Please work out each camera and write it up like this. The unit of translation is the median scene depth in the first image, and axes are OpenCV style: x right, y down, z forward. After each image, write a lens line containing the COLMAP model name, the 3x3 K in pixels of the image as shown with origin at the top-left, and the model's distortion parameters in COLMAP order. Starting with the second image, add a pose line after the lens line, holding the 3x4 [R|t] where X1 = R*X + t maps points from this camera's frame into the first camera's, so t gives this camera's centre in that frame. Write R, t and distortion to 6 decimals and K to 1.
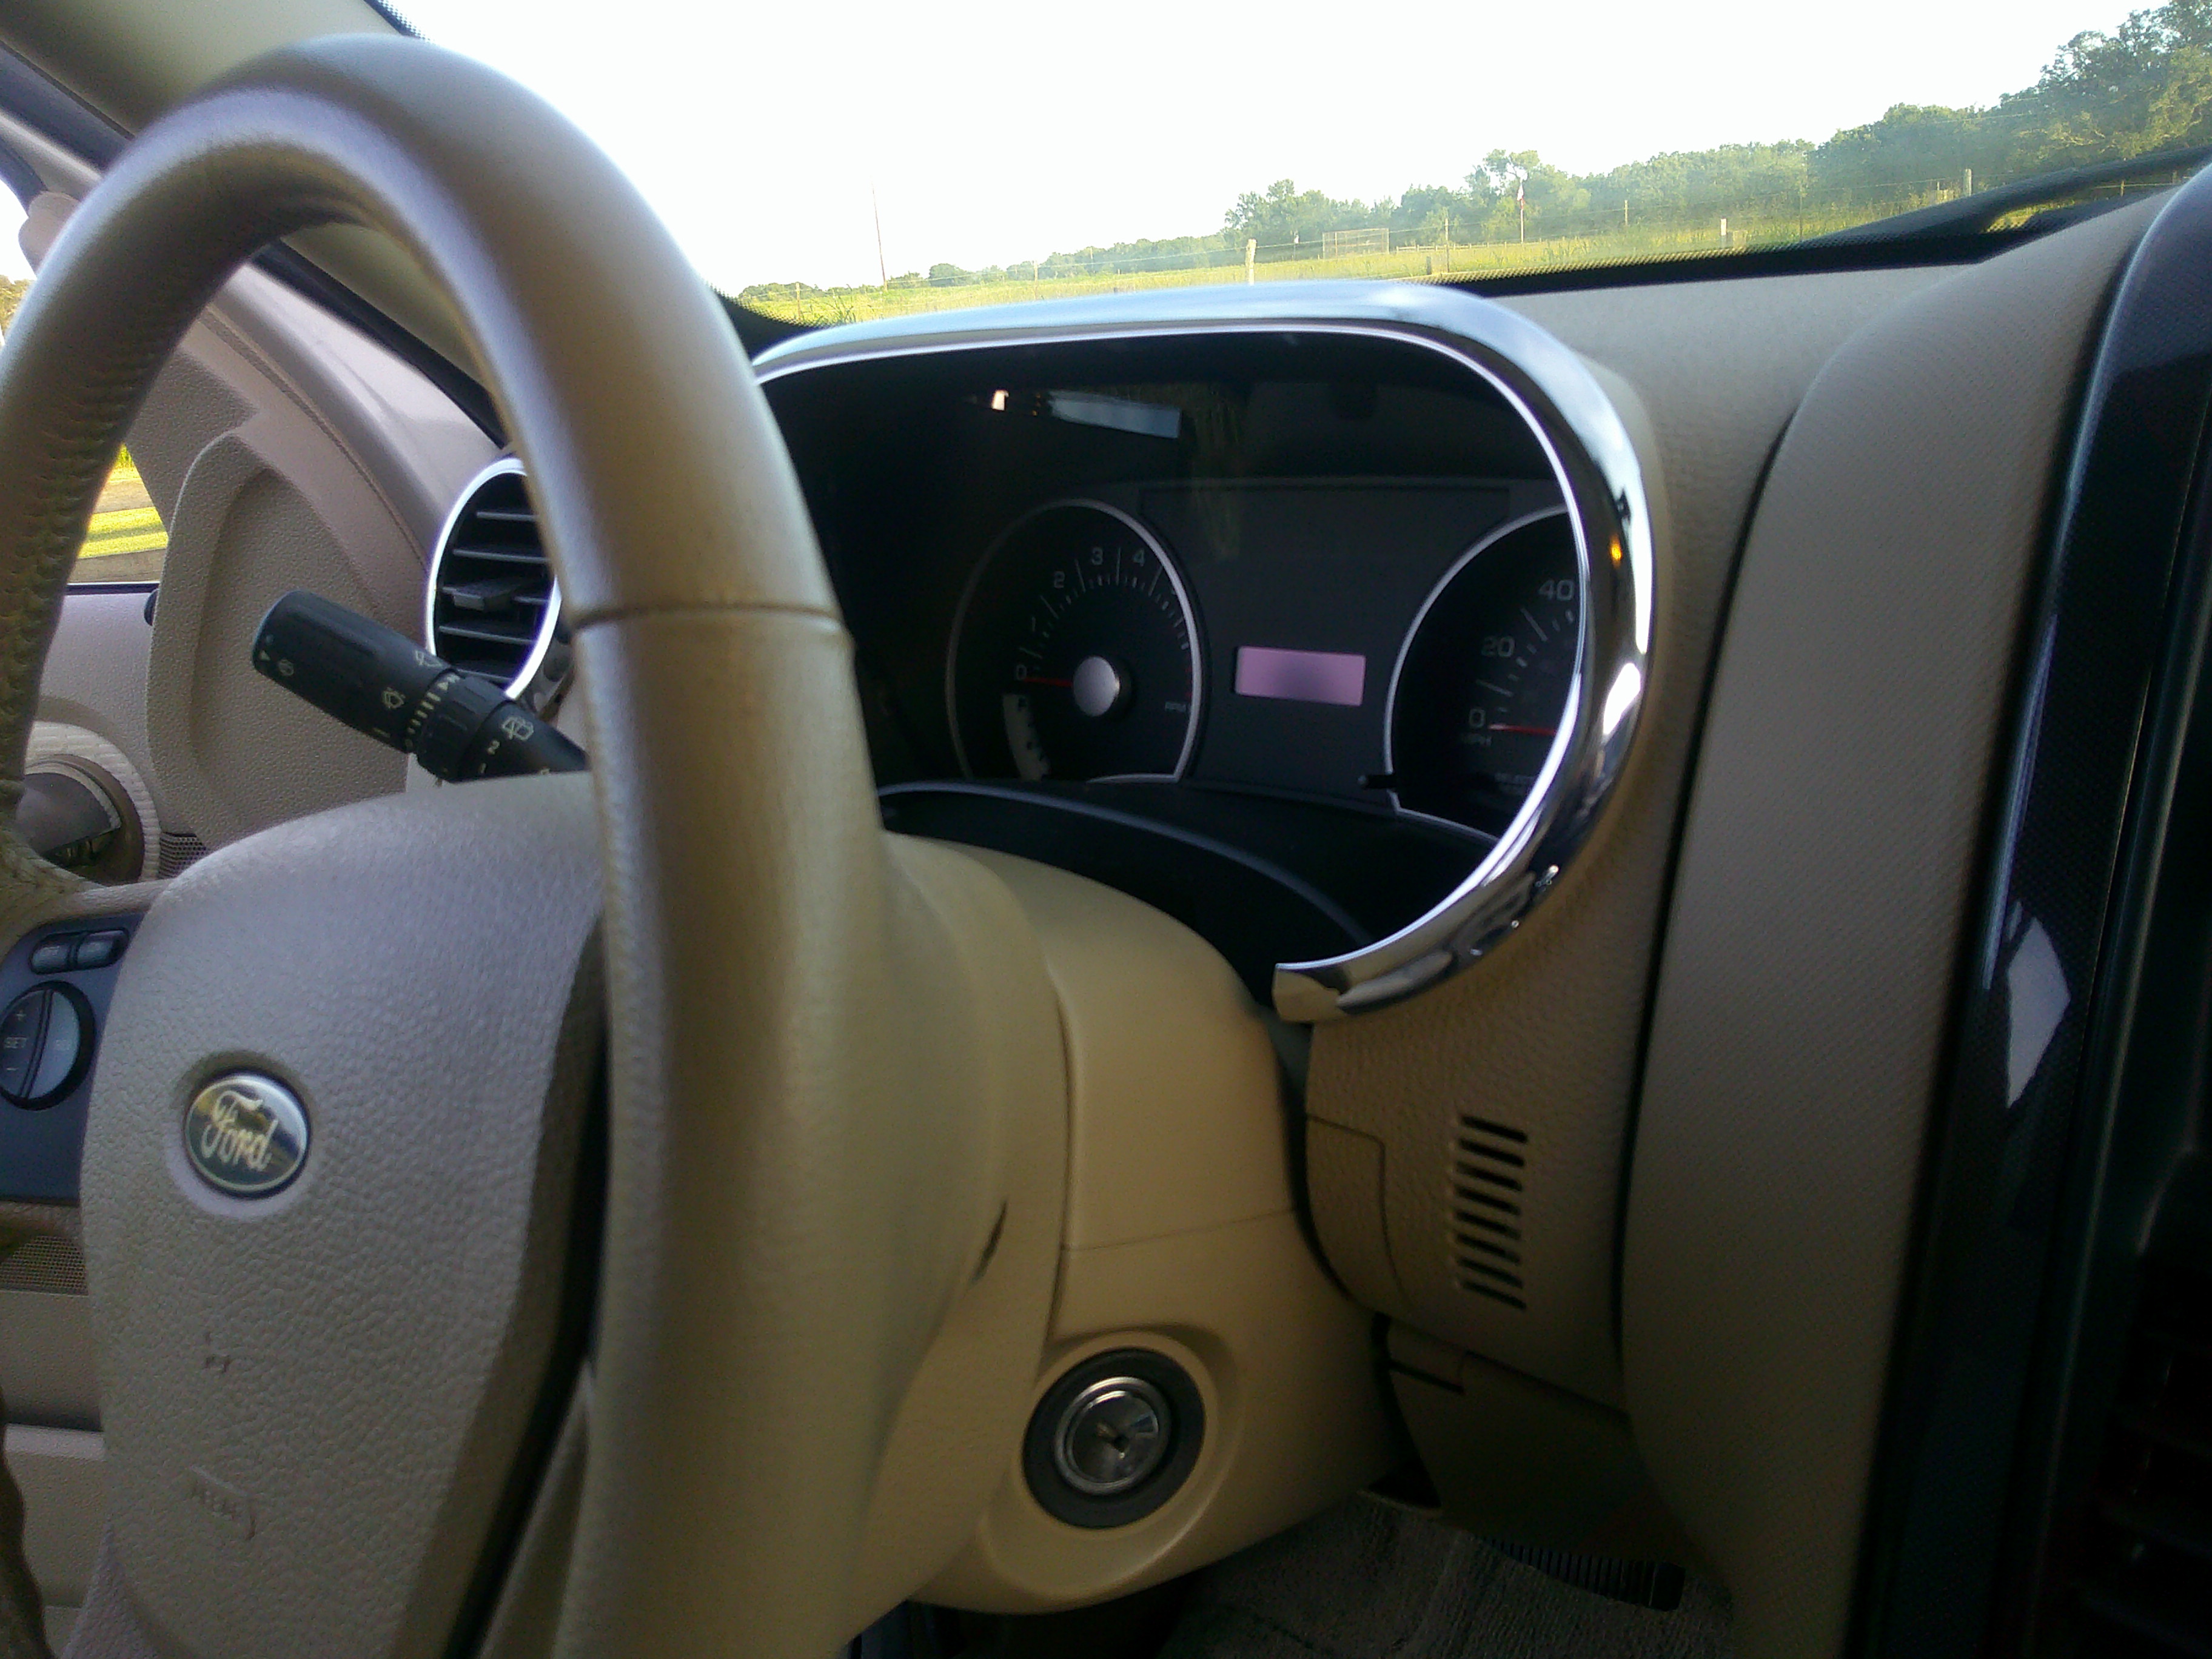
lens RADIAL K [[1830.1, 0, 1103.5], [0, 1830.1, 814.0], [0, 0, 1]] dist [0.029464, -0.093290]
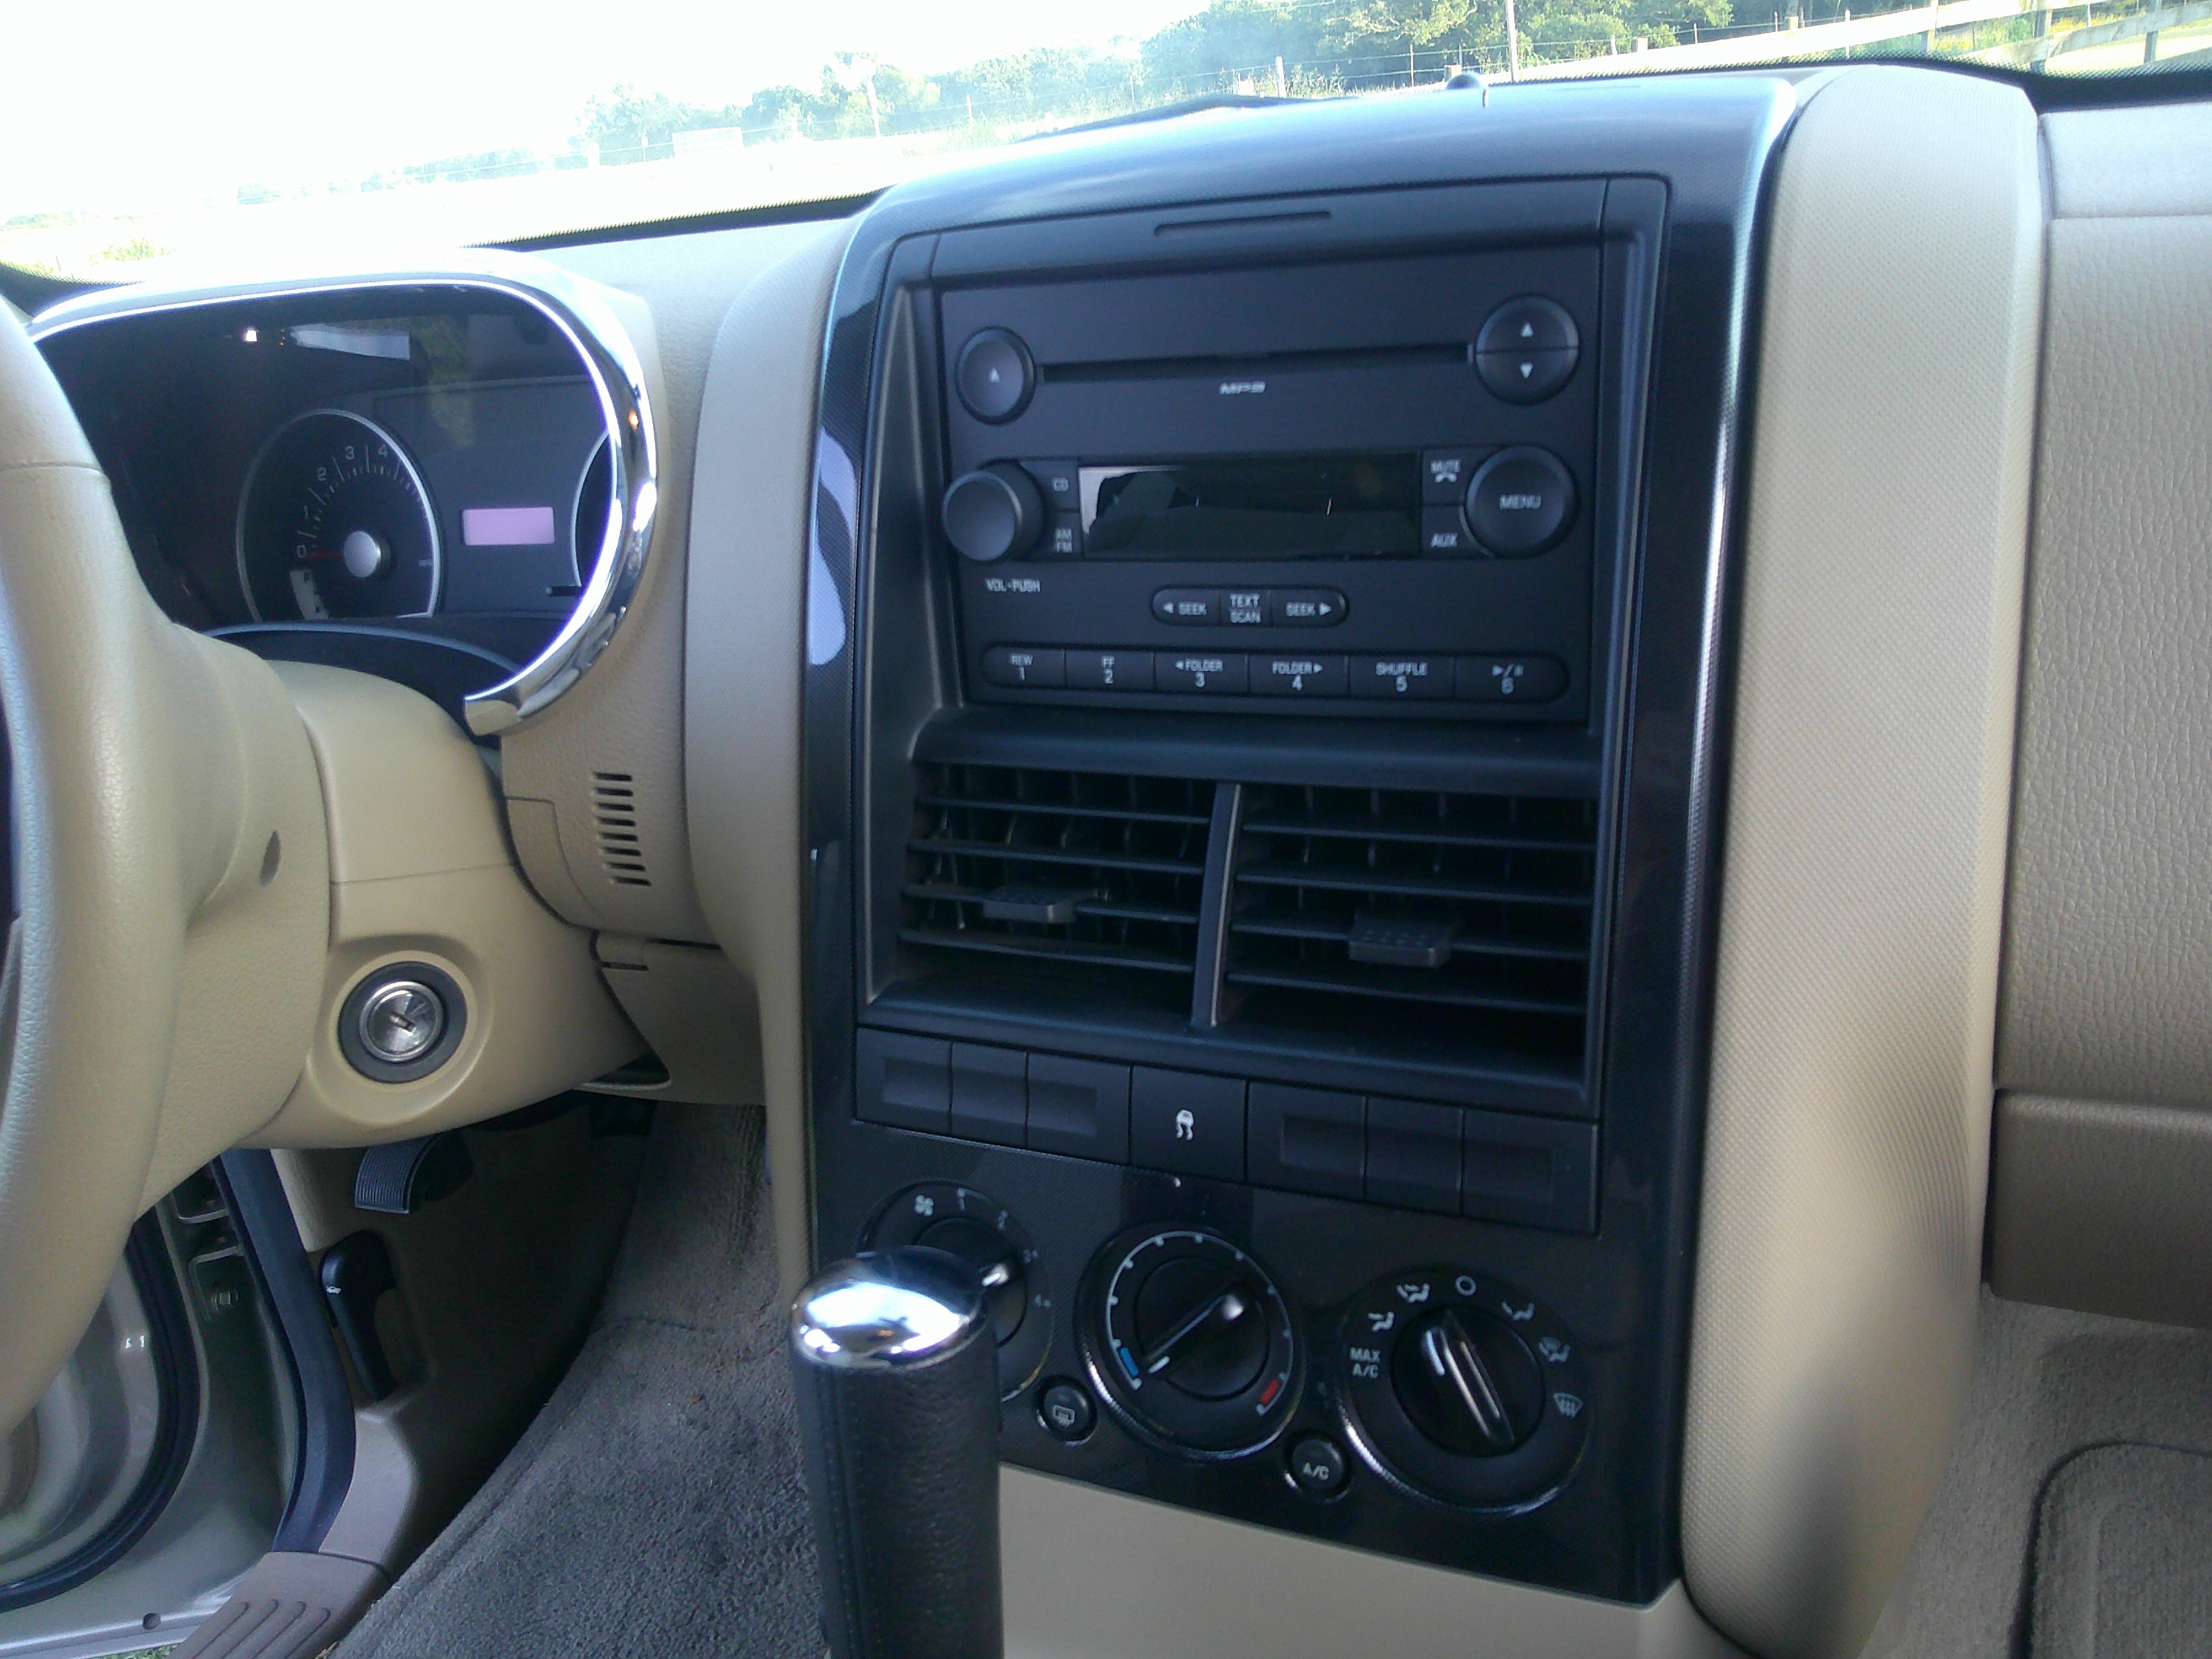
lens RADIAL K [[1830.1, 0, 1069.4], [0, 1830.1, 824.2], [0, 0, 1]] dist [0.029464, -0.093290]
pose [[0.950623, -0.133846, 0.280002, 0.125085], [0.118518, 0.990406, 0.071054, 0.132847], [-0.286826, -0.034361, 0.957366, -0.603121]]
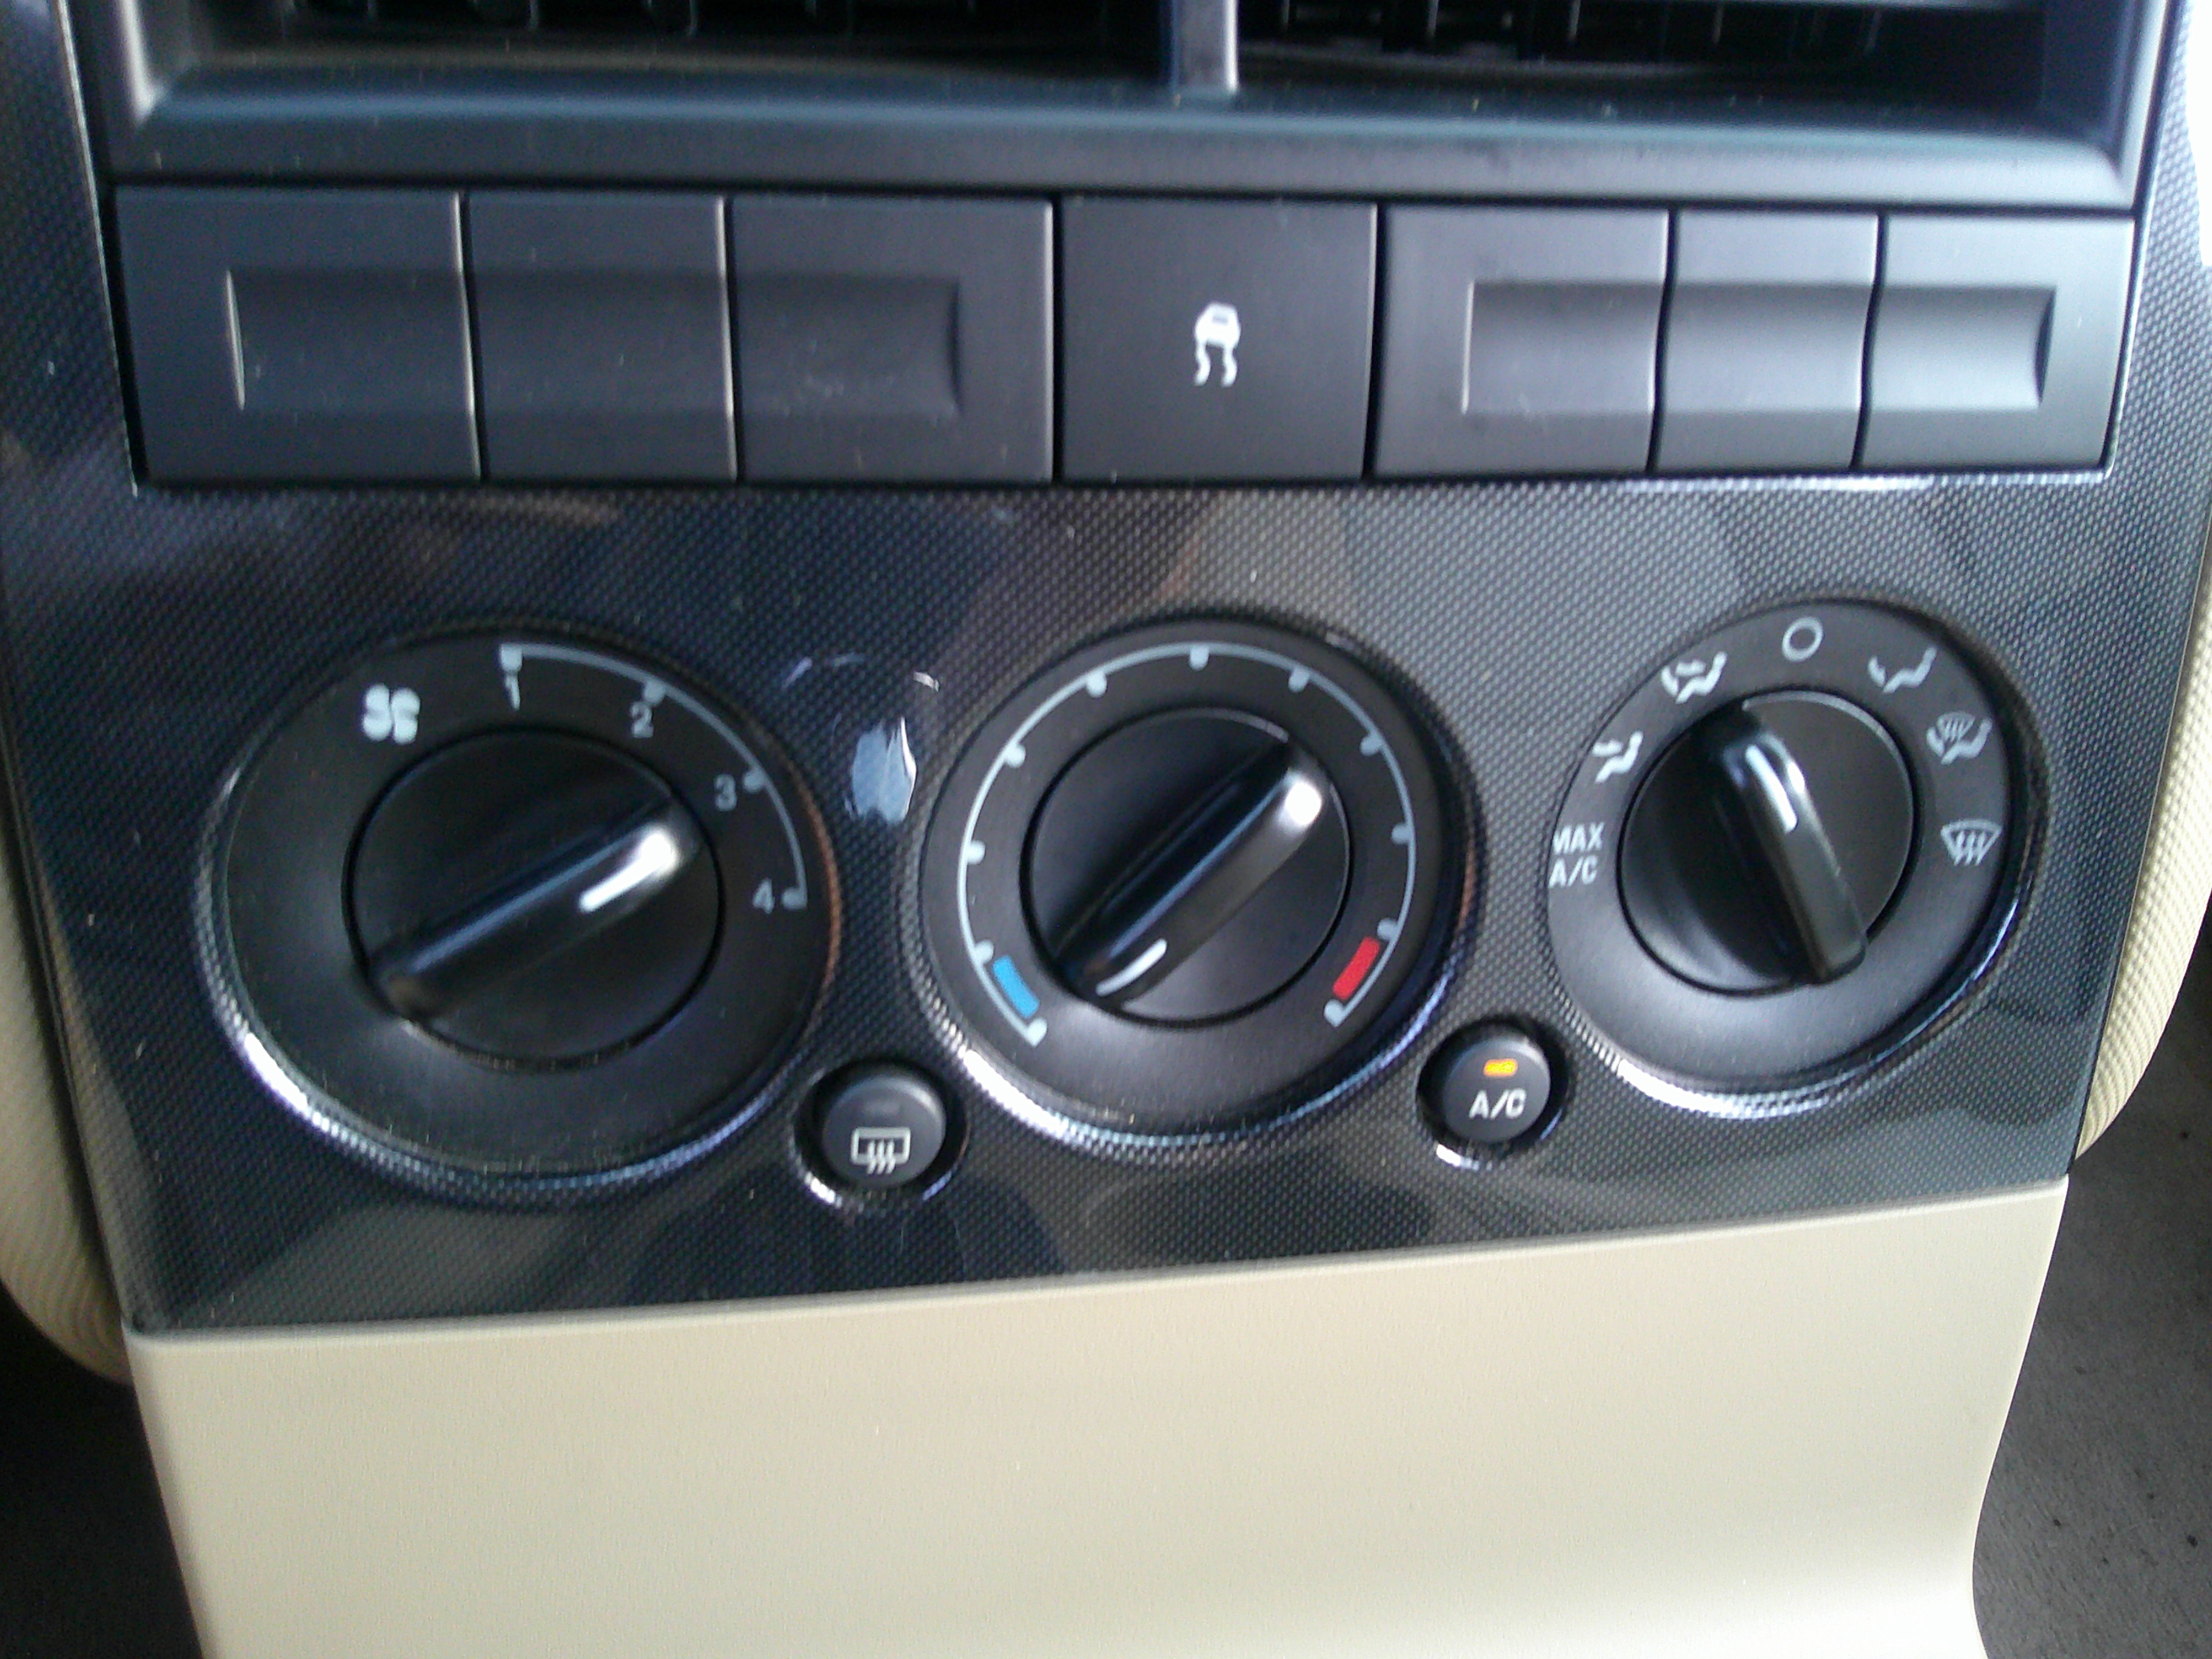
lens RADIAL K [[1830.1, 0, 1098.0], [0, 1830.1, 838.0], [0, 0, 1]] dist [0.029464, -0.093290]
pose [[0.601999, -0.318418, 0.732262, 0.108416], [0.132402, 0.944161, 0.301711, 0.390896], [-0.787443, -0.084677, 0.610543, 0.228249]]
